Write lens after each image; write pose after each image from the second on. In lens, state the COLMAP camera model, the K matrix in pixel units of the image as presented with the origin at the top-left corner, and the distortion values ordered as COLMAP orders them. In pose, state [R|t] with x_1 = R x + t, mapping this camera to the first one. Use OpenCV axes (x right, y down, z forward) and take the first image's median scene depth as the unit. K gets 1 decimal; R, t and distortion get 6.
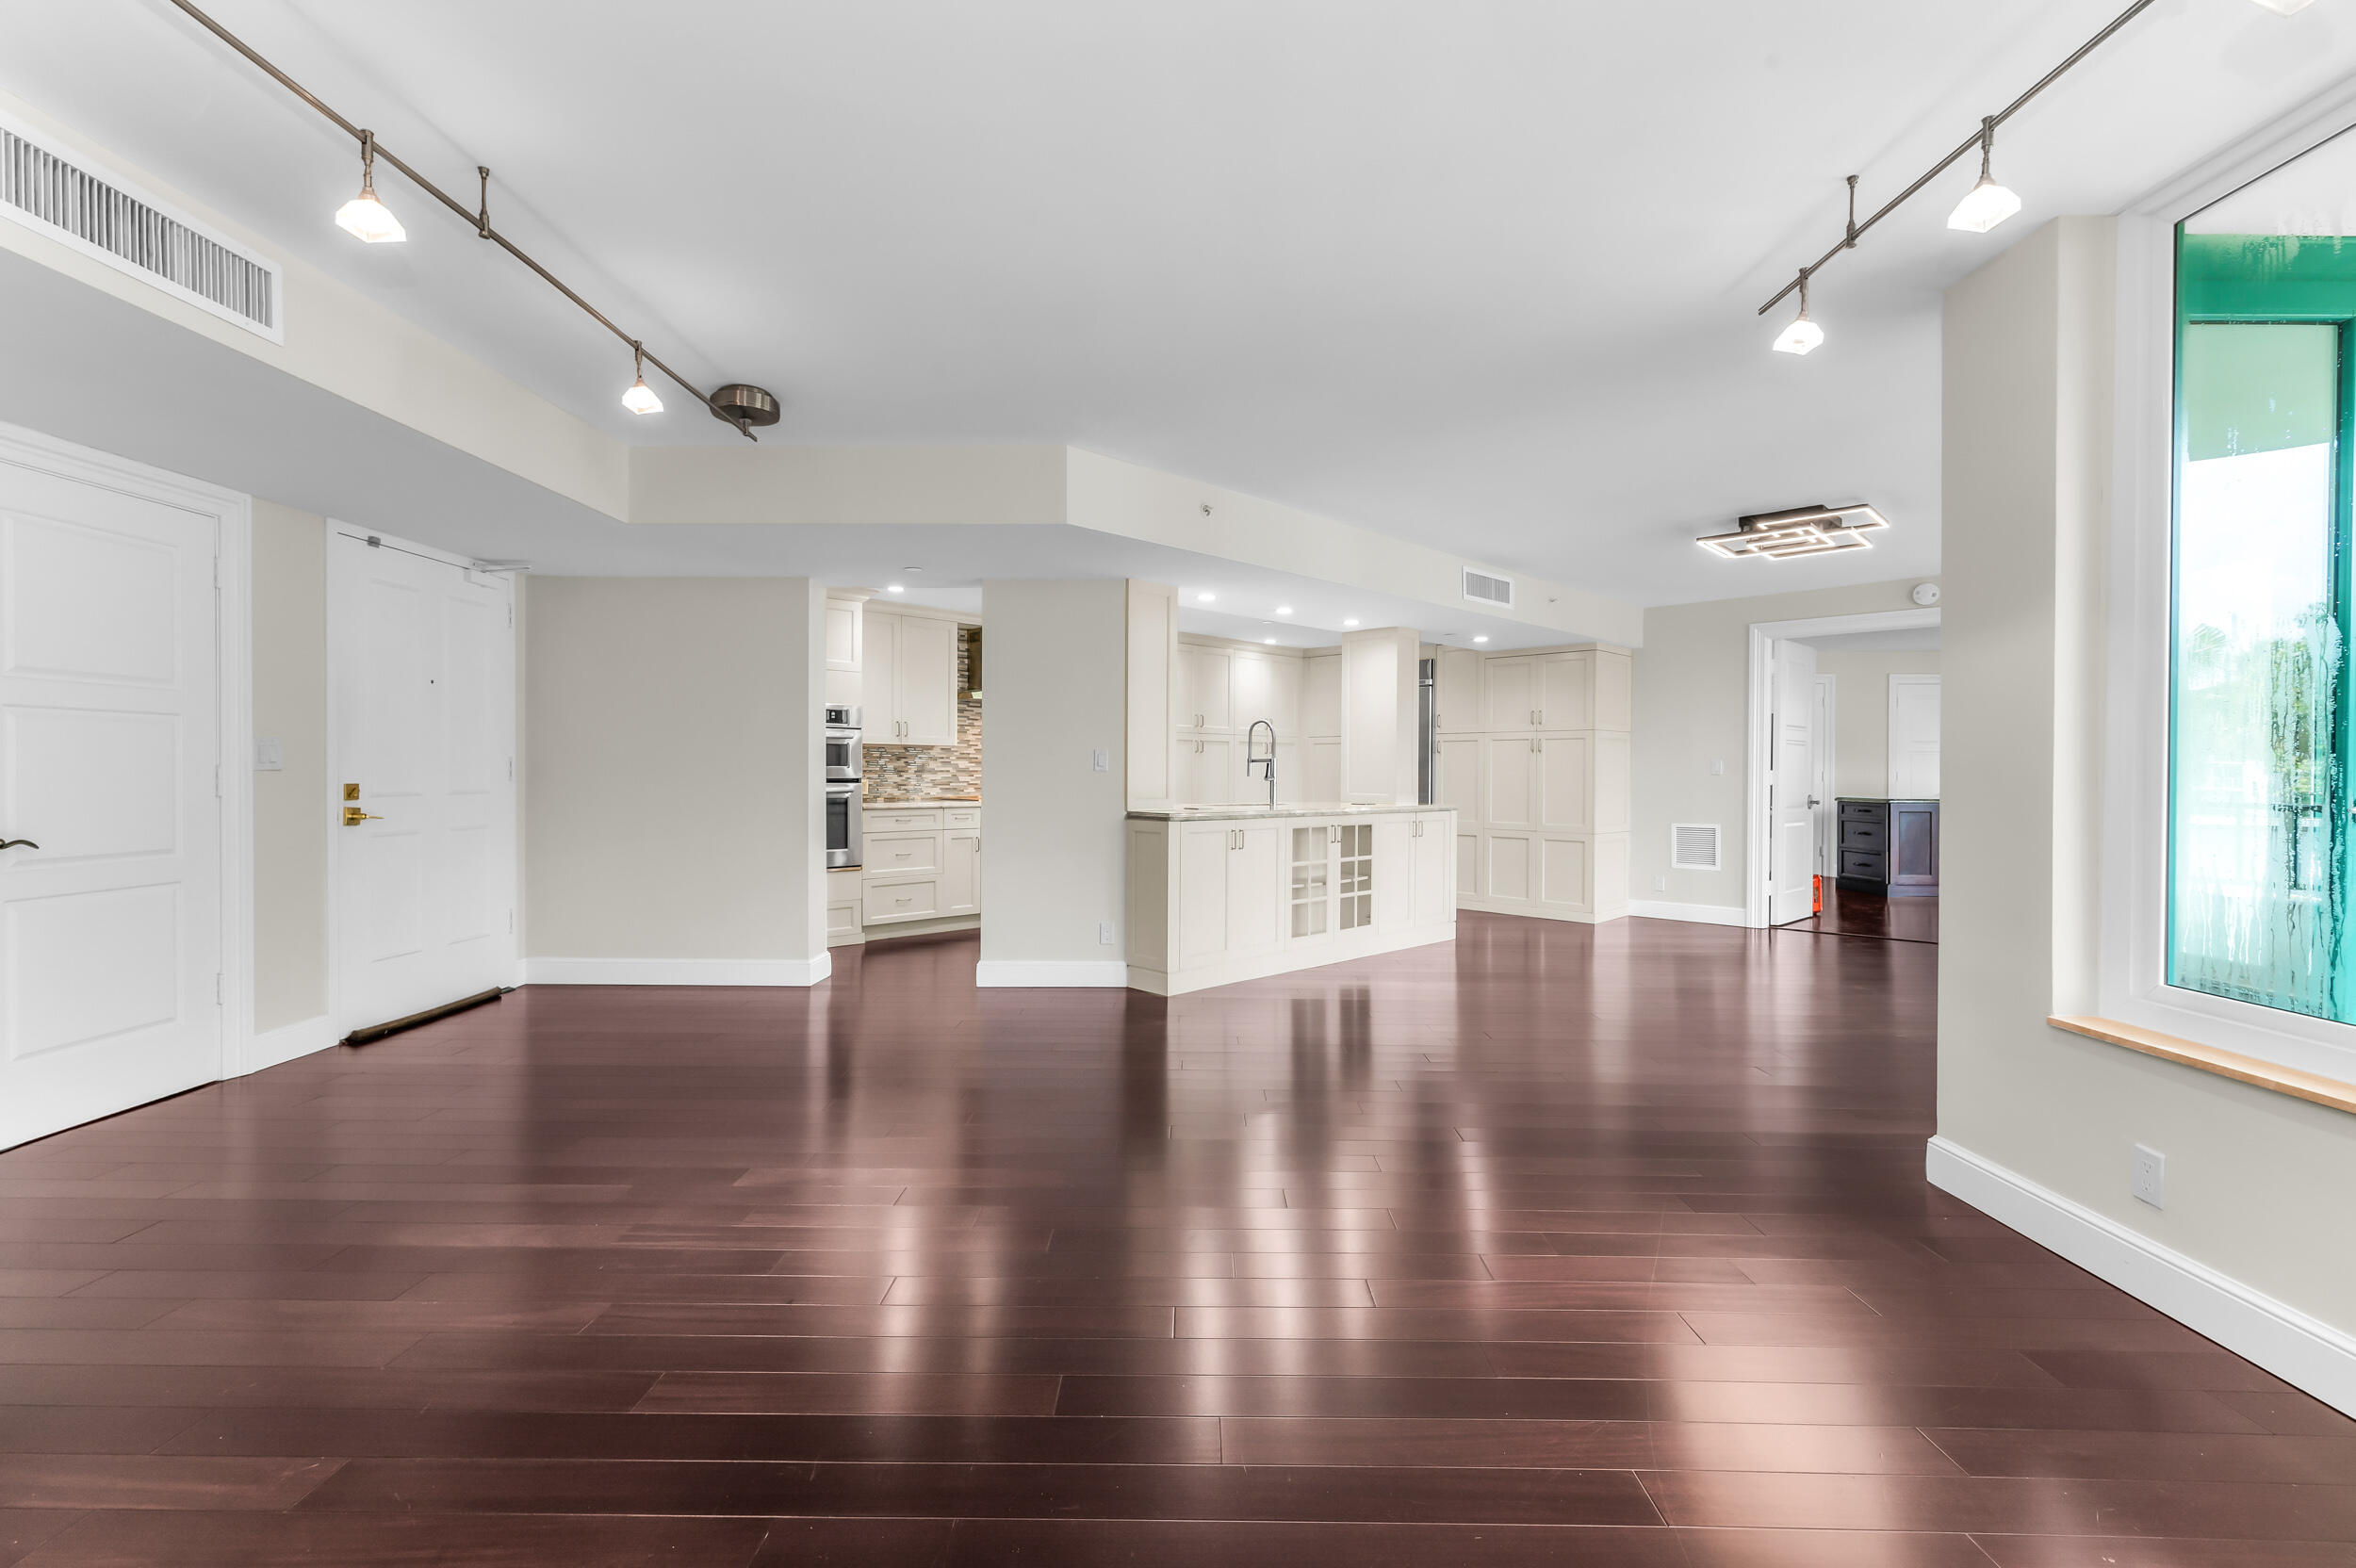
lens RADIAL K [[1081.5, 0, 1178.0], [0, 1081.5, 784.0], [0, 0, 1]] dist [0.001781, 0.000102]
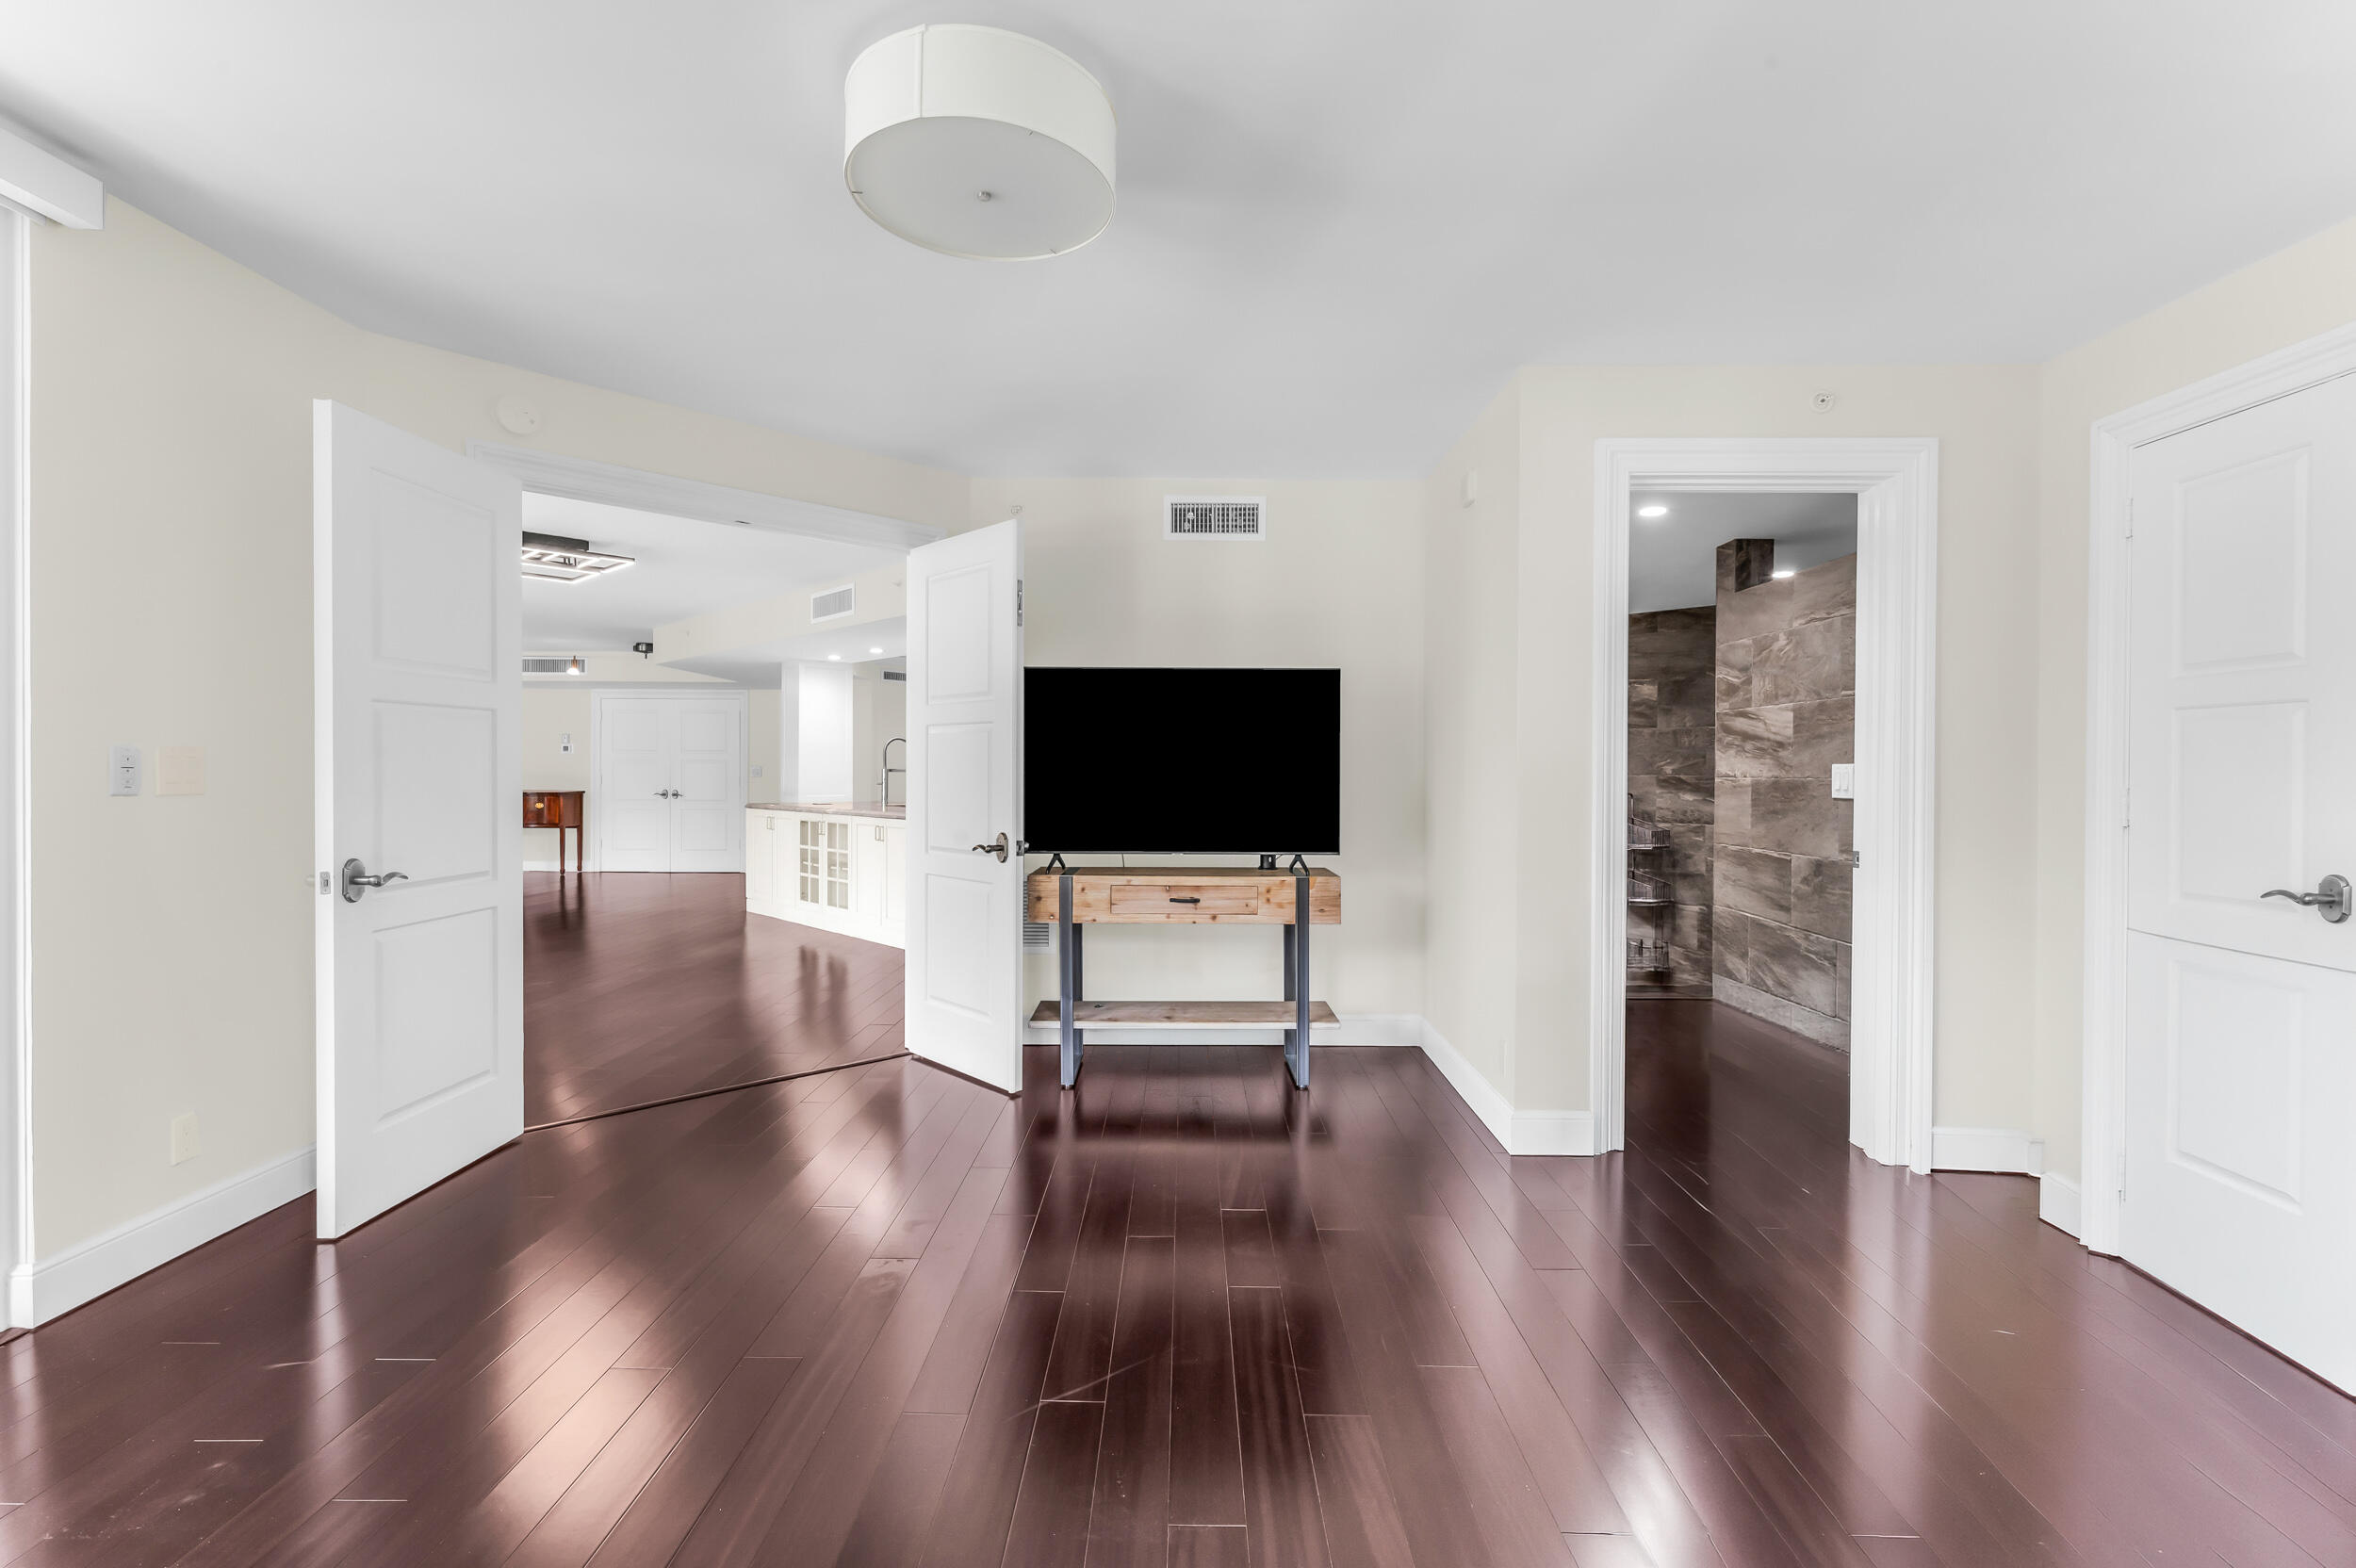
lens RADIAL K [[1081.5, 0, 1178.0], [0, 1081.5, 784.0], [0, 0, 1]] dist [0.001781, 0.000102]
pose [[-0.005681, 0.013629, -0.999891, 1.406394], [-0.004909, 0.999895, 0.013657, -0.024735], [0.999972, 0.004986, -0.005614, 1.416777]]
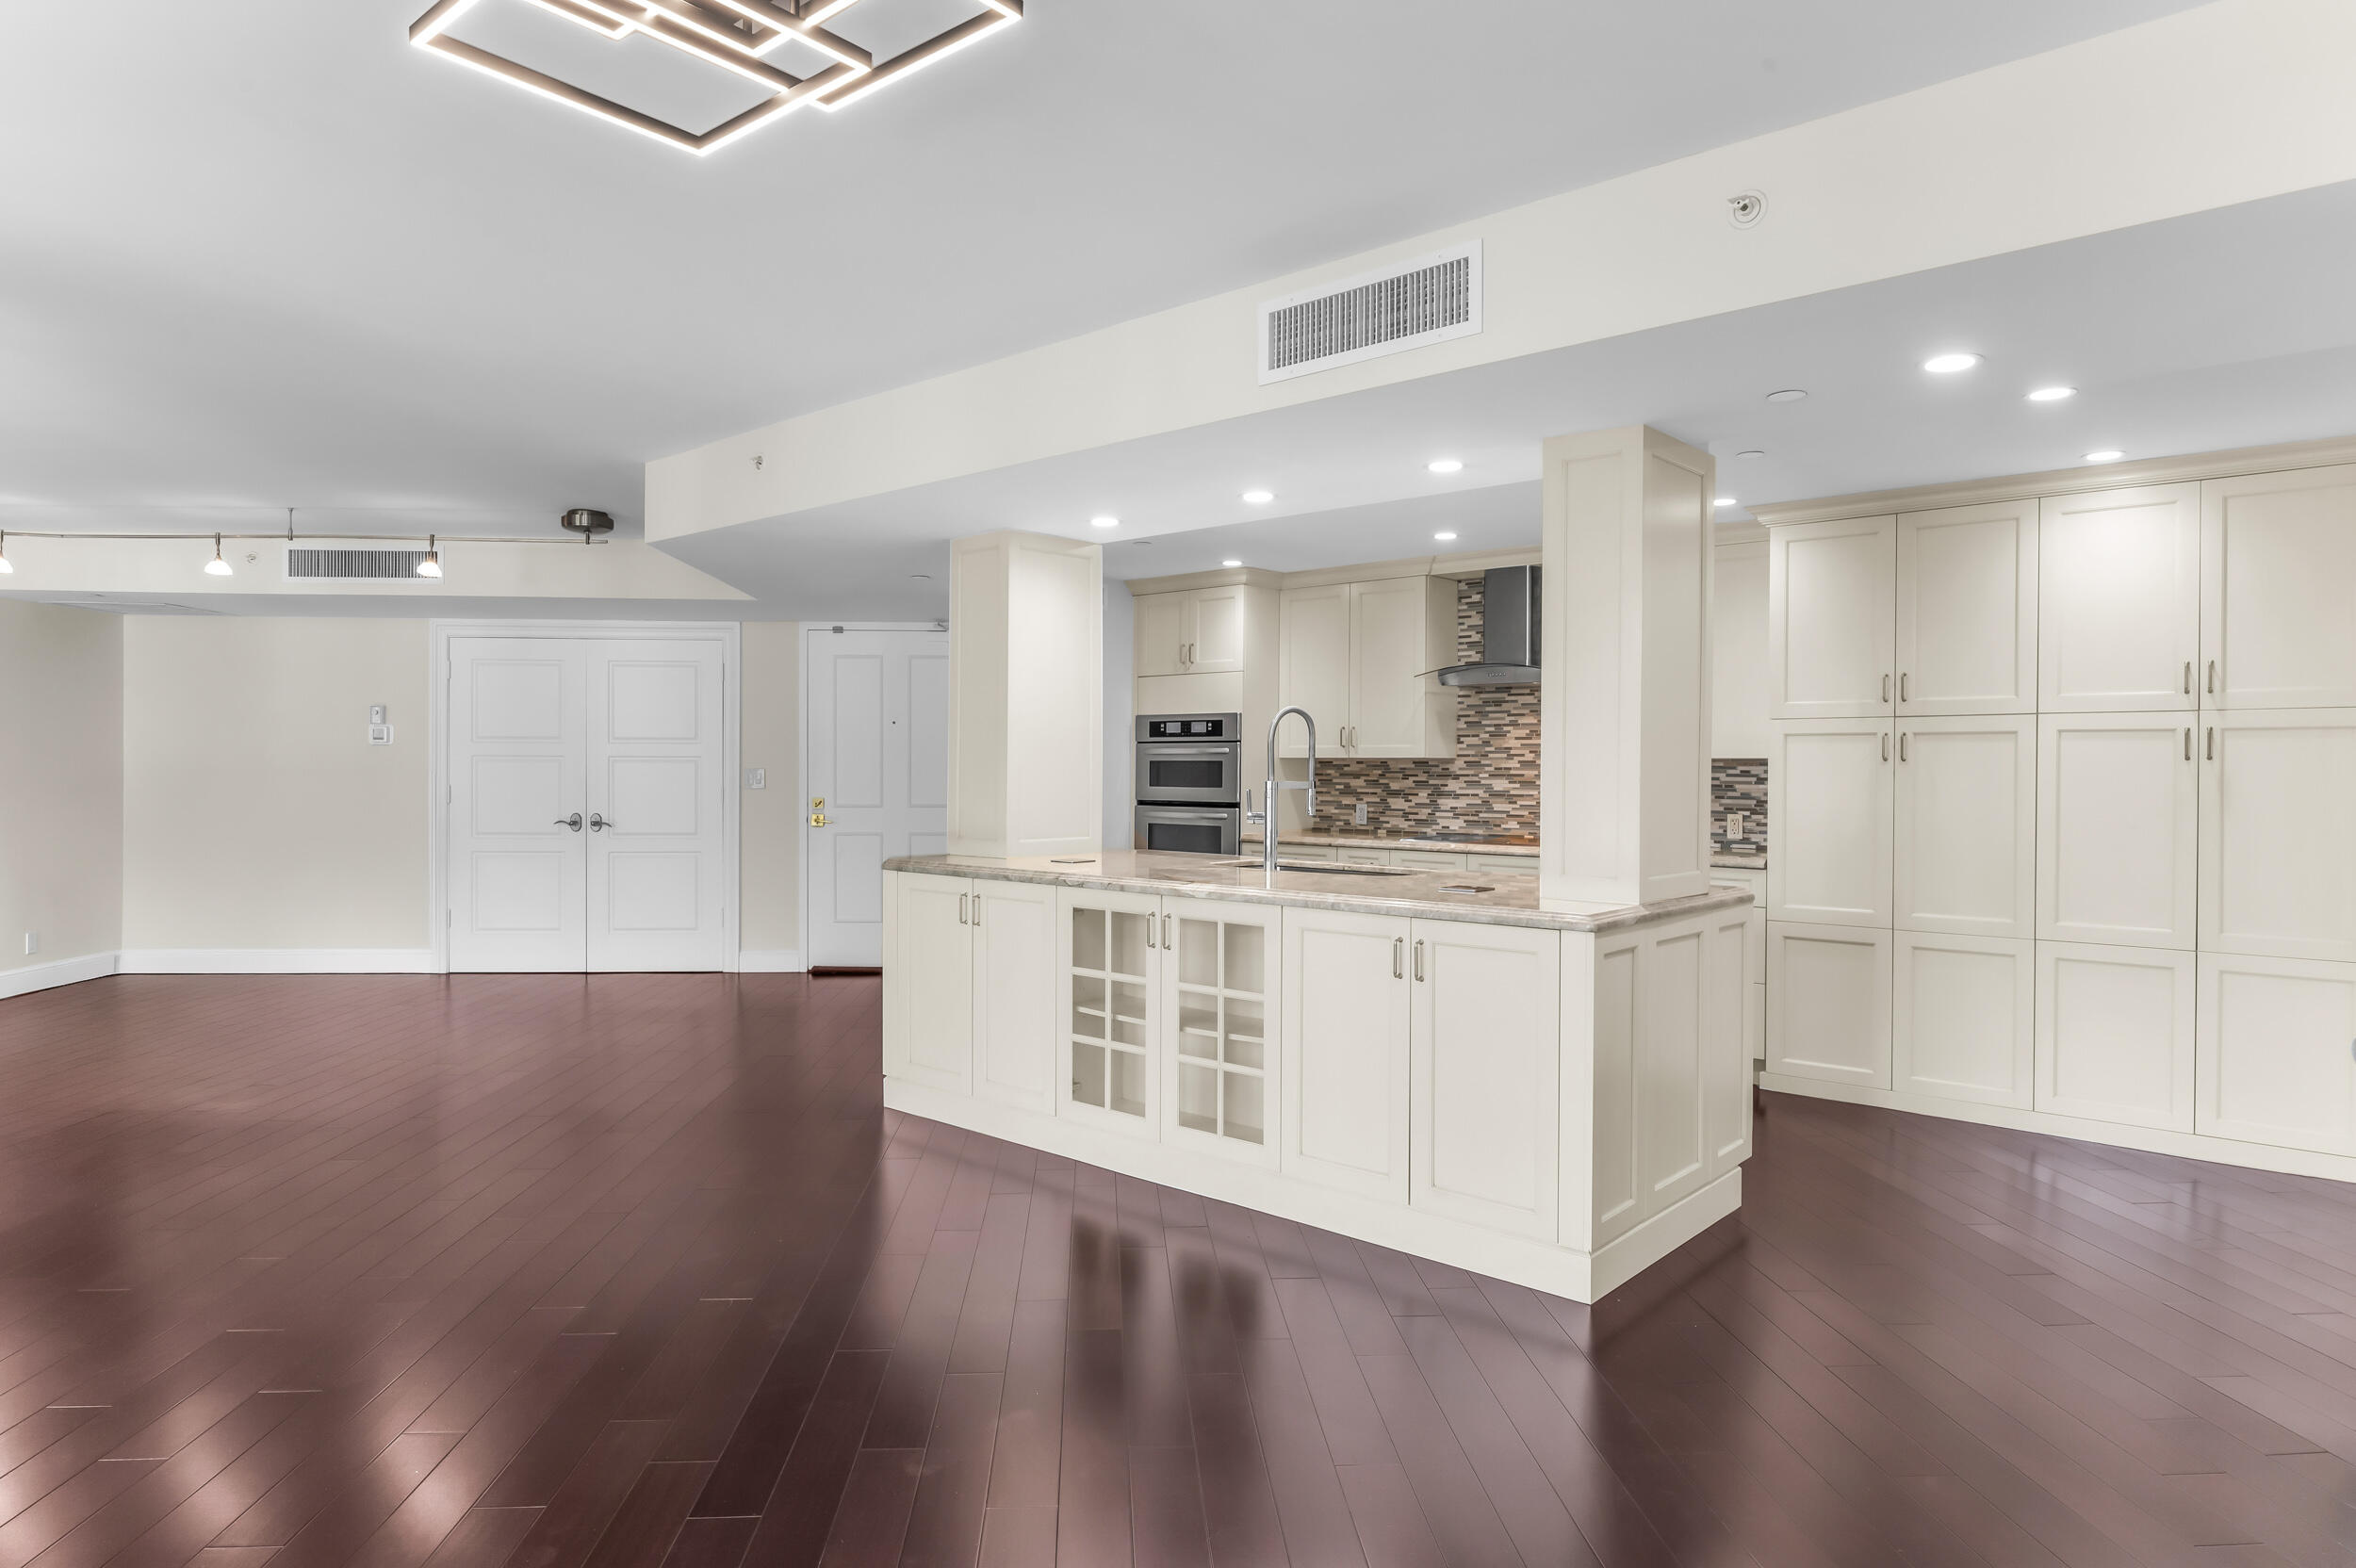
lens RADIAL K [[1351.6, 0, 1108.6], [0, 1351.6, 783.9], [0, 0, 1]] dist [0.023187, -0.000225]
pose [[0.043554, 0.005869, -0.999034, 0.796464], [-0.015982, 0.999859, 0.005177, -0.025490], [0.998923, 0.015741, 0.043642, 0.956543]]
